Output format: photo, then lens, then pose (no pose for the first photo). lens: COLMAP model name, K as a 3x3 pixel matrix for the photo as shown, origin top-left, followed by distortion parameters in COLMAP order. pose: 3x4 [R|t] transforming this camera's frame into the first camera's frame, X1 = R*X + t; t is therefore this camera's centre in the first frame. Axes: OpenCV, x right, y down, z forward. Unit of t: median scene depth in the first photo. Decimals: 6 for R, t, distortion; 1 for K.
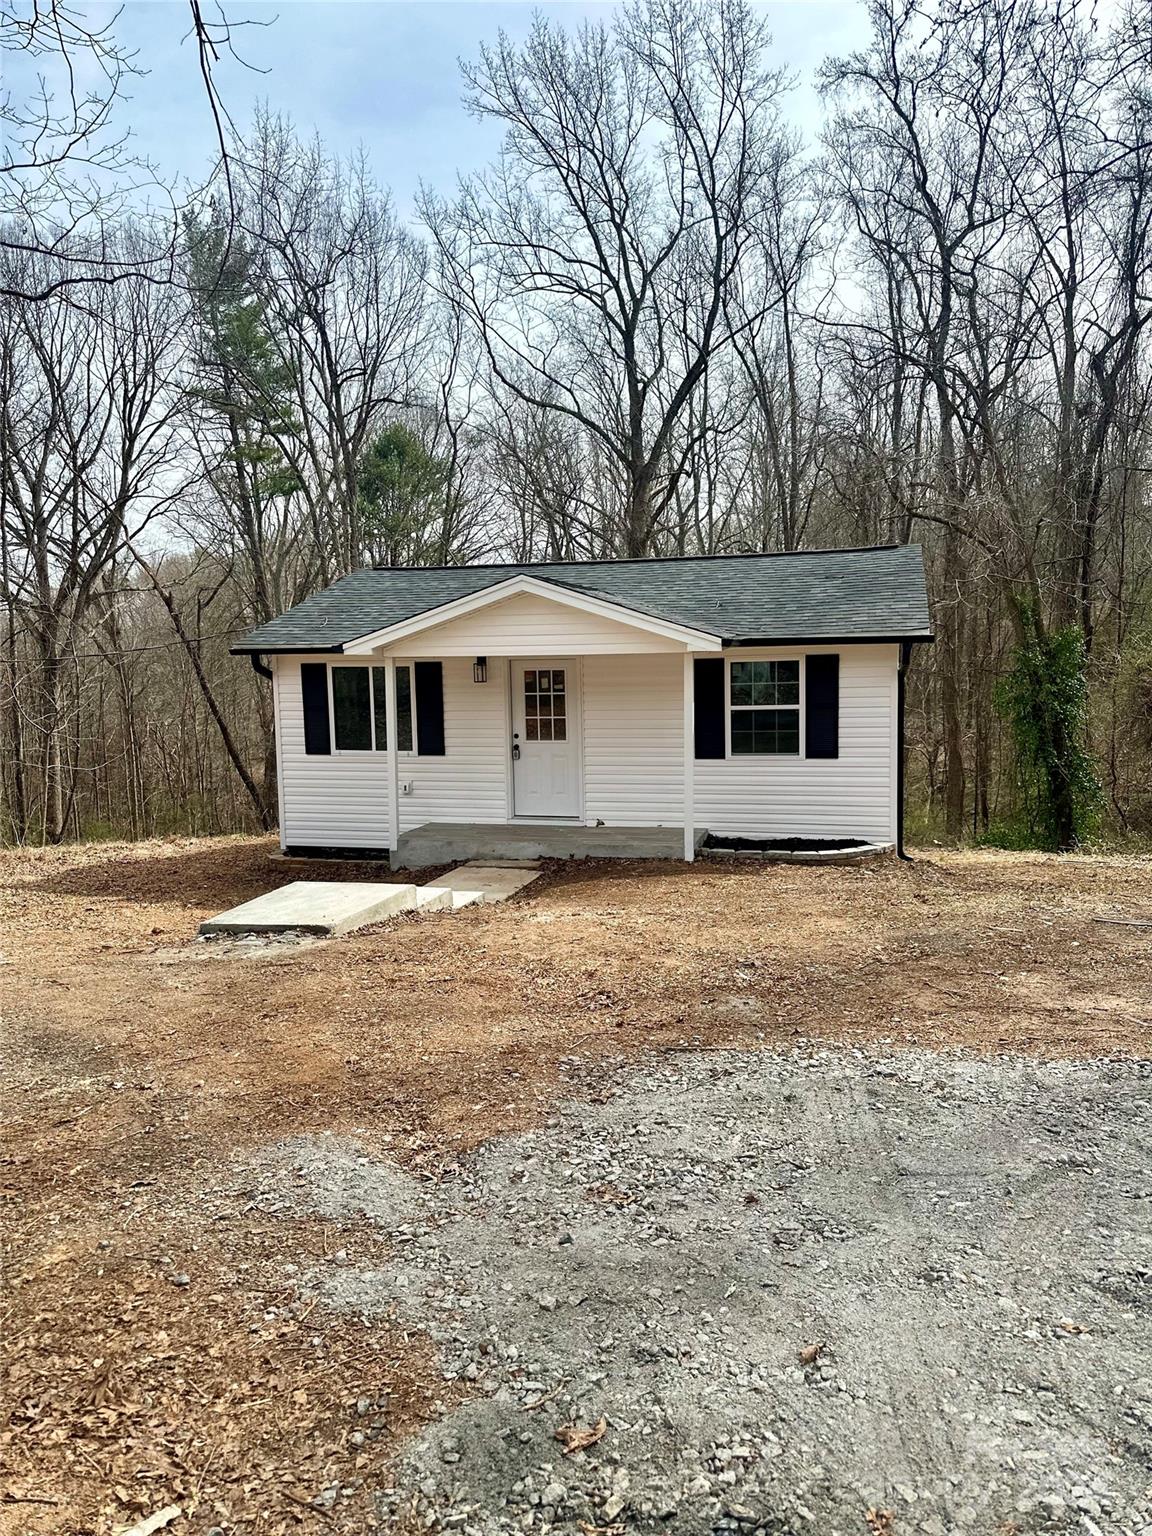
lens RADIAL K [[1086.0, 0, 576.0], [0, 1086.0, 768.0], [0, 0, 1]] dist [0.054530, -0.057625]
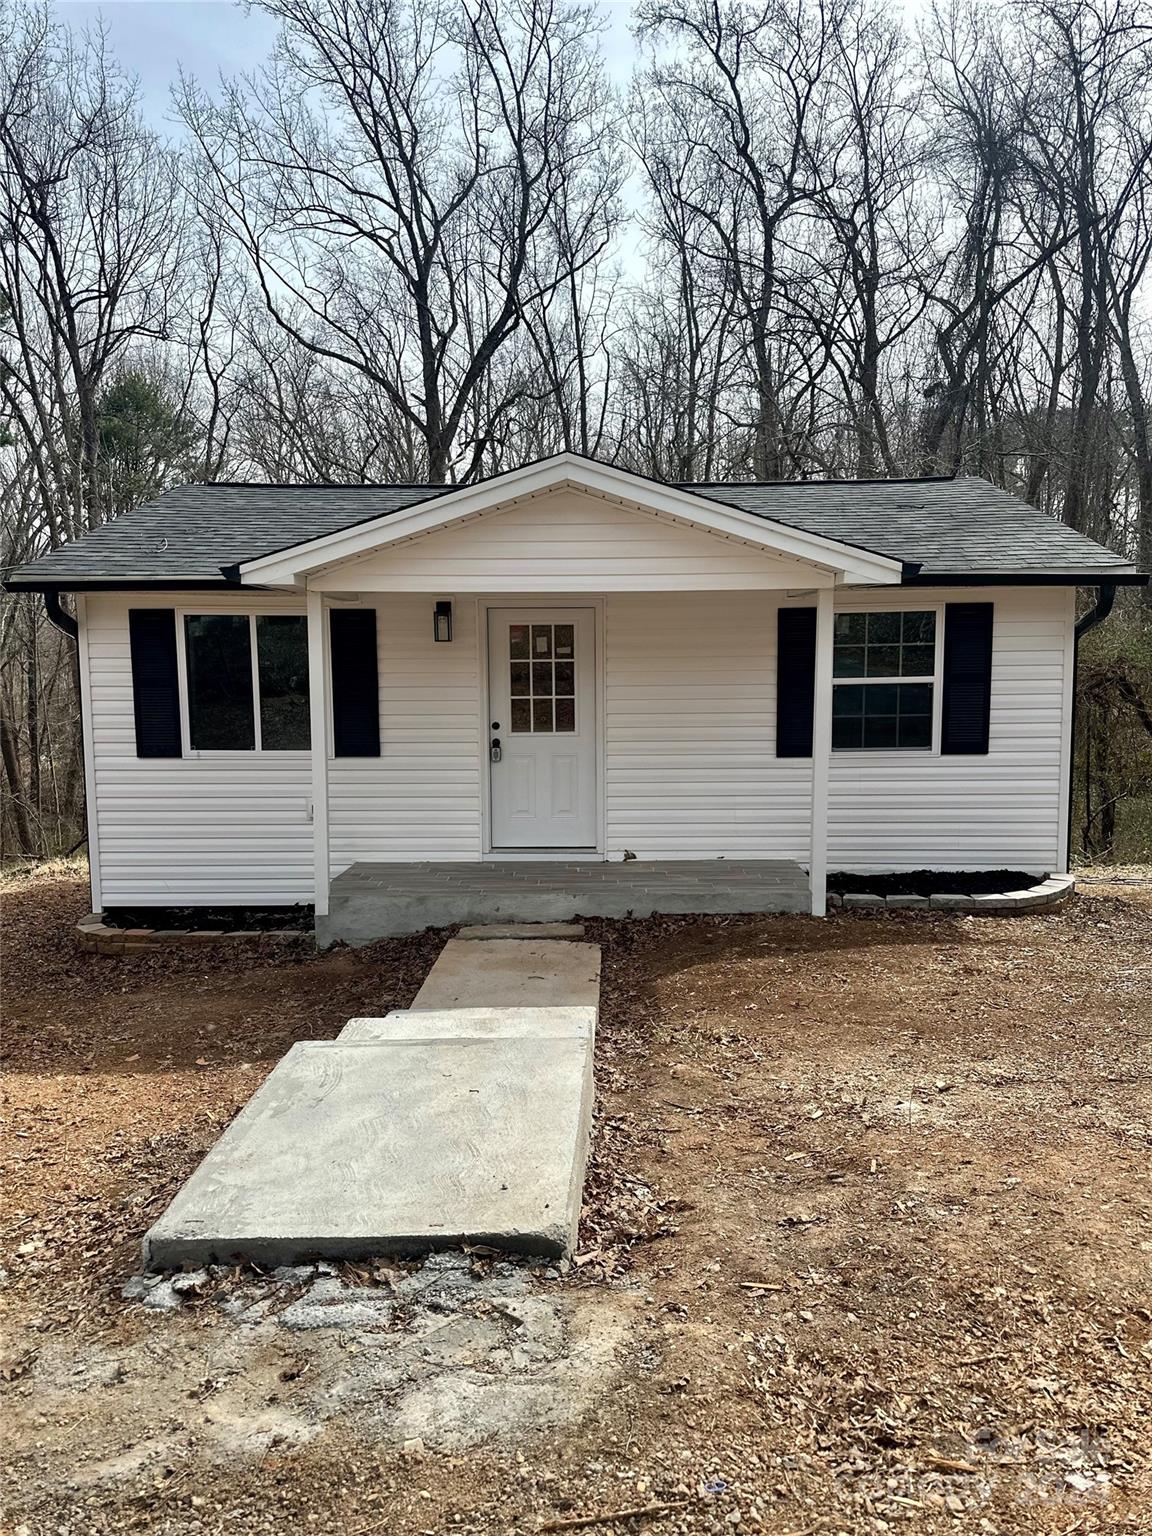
lens RADIAL K [[1086.0, 0, 576.0], [0, 1086.0, 768.0], [0, 0, 1]] dist [0.054530, -0.057625]
pose [[0.970269, -0.013517, 0.241651, -0.165512], [0.014444, 0.999894, -0.002067, -0.002116], [-0.241598, 0.005496, 0.970361, 0.356863]]
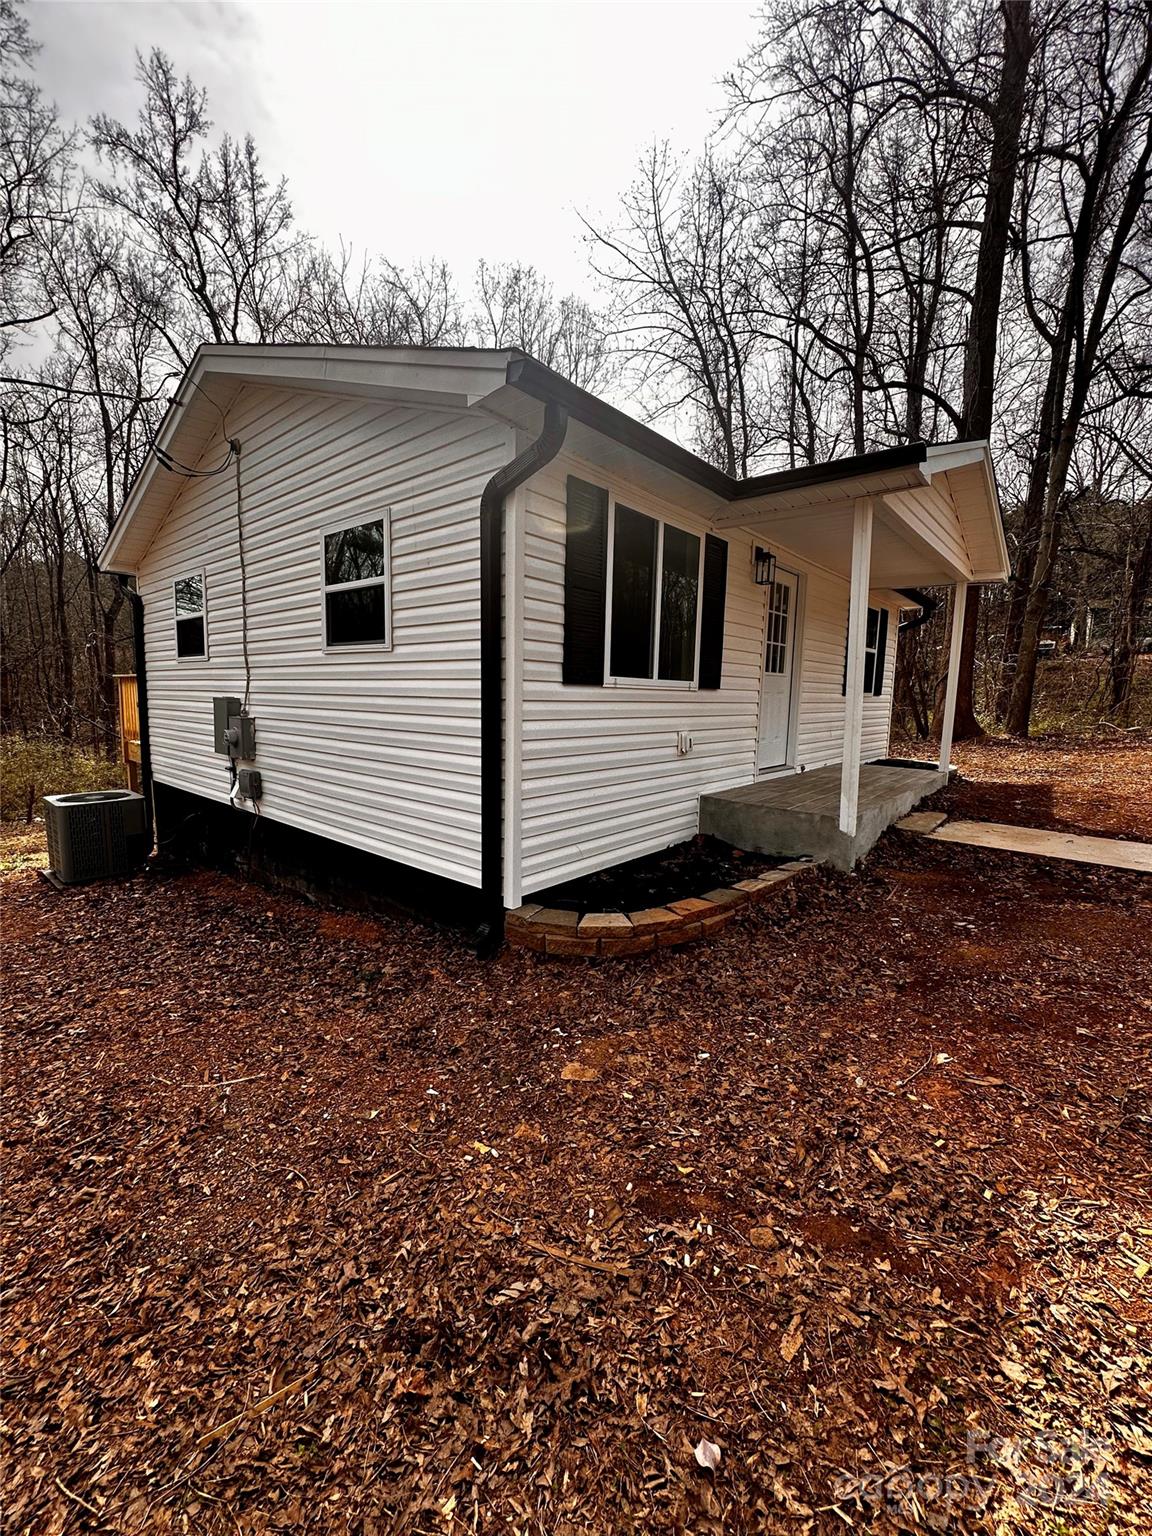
lens RADIAL K [[615.4, 0, 576.0], [0, 615.4, 768.0], [0, 0, 1]] dist [-0.002194, 0.000551]
pose [[0.420304, -0.079546, 0.903890, -0.507430], [0.068050, 0.996108, 0.056018, 0.008713], [-0.904828, 0.037965, 0.424081, 0.934891]]
